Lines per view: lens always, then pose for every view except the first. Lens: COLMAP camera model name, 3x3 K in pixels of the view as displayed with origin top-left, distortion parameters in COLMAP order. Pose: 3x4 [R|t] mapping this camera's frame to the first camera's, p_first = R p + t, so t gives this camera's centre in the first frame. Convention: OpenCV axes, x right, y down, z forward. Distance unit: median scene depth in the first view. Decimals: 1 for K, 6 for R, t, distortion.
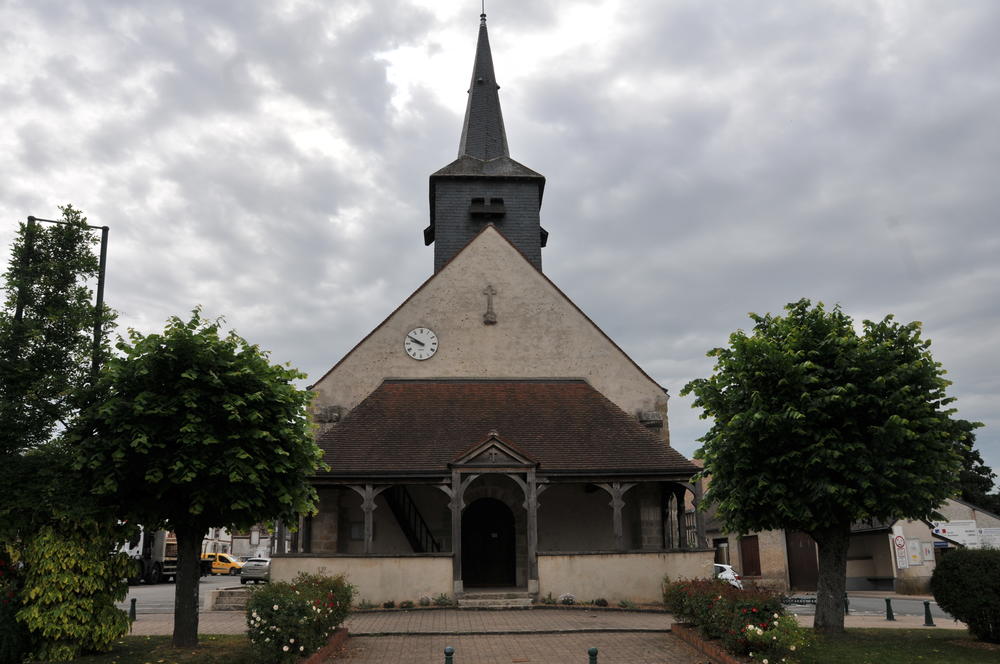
lens RADIAL K [[794.8, 0, 500.0], [0, 794.8, 332.0], [0, 0, 1]] dist [-0.193112, 0.000540]
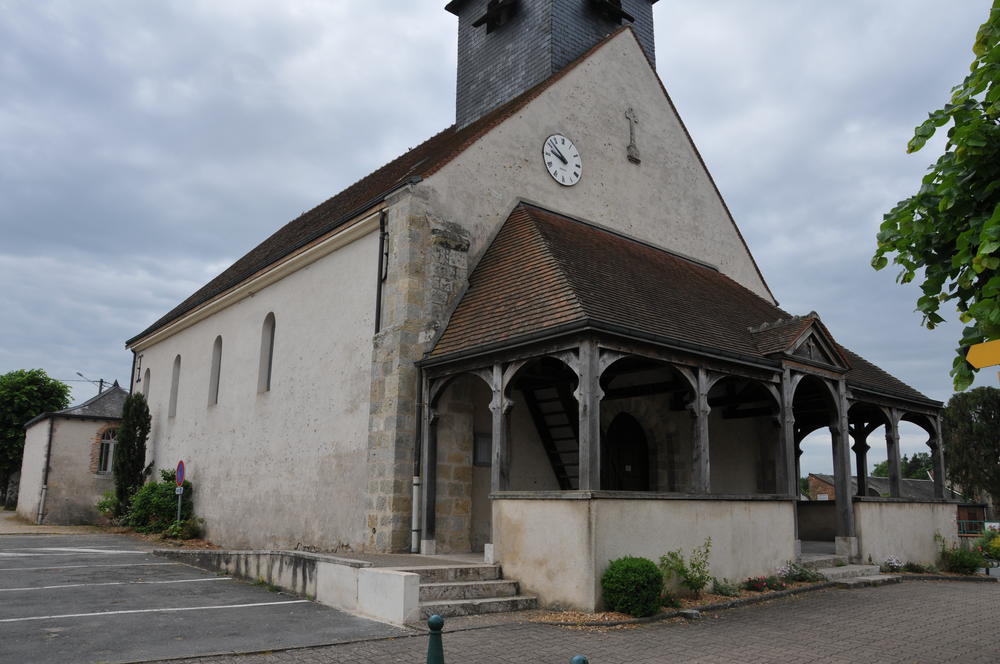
lens RADIAL K [[796.3, 0, 500.0], [0, 796.3, 332.0], [0, 0, 1]] dist [-0.098144, 0.001491]
pose [[0.788724, 0.160791, 0.593347, -0.492675], [-0.206344, 0.978437, 0.009142, 0.153656], [-0.579082, -0.129644, 0.804895, 0.504446]]
